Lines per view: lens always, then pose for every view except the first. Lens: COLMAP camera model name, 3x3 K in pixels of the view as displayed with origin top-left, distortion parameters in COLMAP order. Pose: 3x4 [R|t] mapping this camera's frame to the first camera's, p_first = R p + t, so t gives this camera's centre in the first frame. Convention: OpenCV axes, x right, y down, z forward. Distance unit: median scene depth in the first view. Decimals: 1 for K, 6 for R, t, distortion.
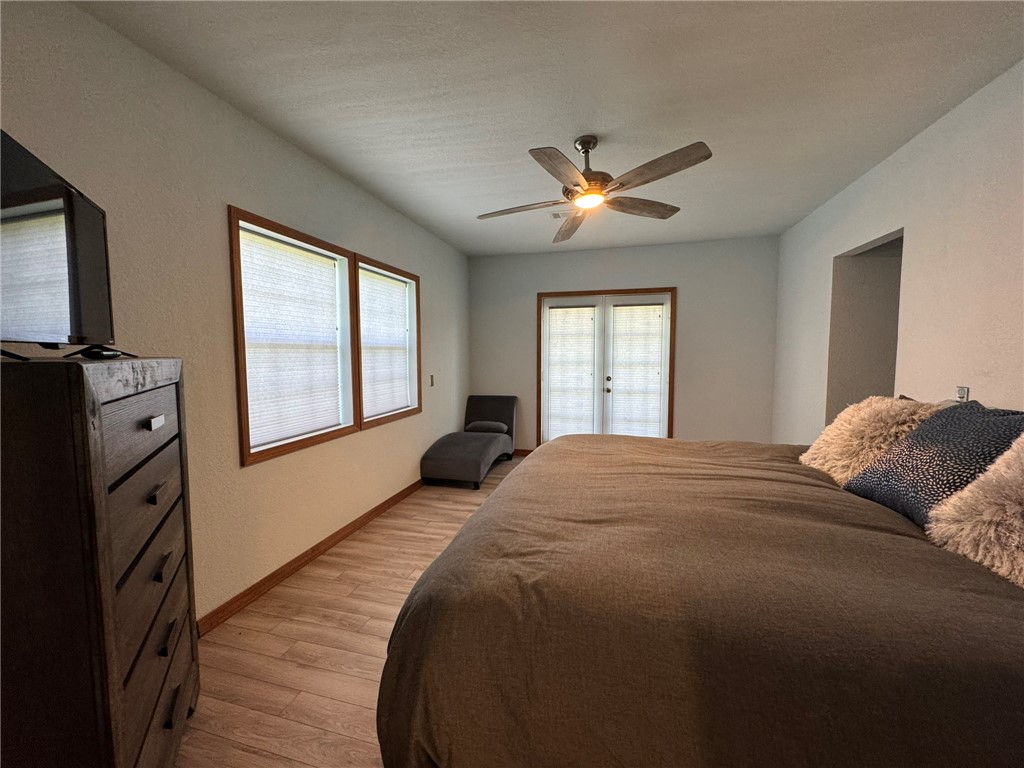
lens RADIAL K [[411.6, 0, 509.2], [0, 411.6, 384.9], [0, 0, 1]] dist [-0.003441, -0.000399]
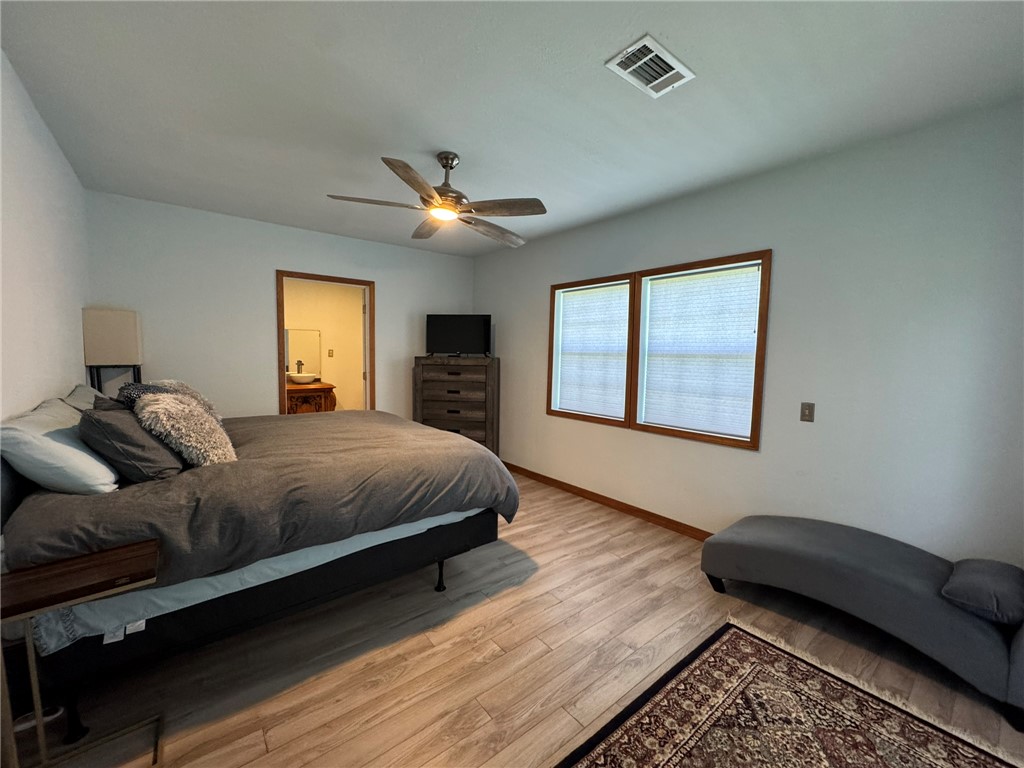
lens RADIAL K [[411.6, 0, 509.3], [0, 411.6, 382.6], [0, 0, 1]] dist [-0.003441, -0.000399]
pose [[-0.588912, 0.043518, -0.807025, 0.782376], [-0.083343, 0.989956, 0.114200, -0.121928], [0.803888, 0.134514, -0.579370, 1.452649]]
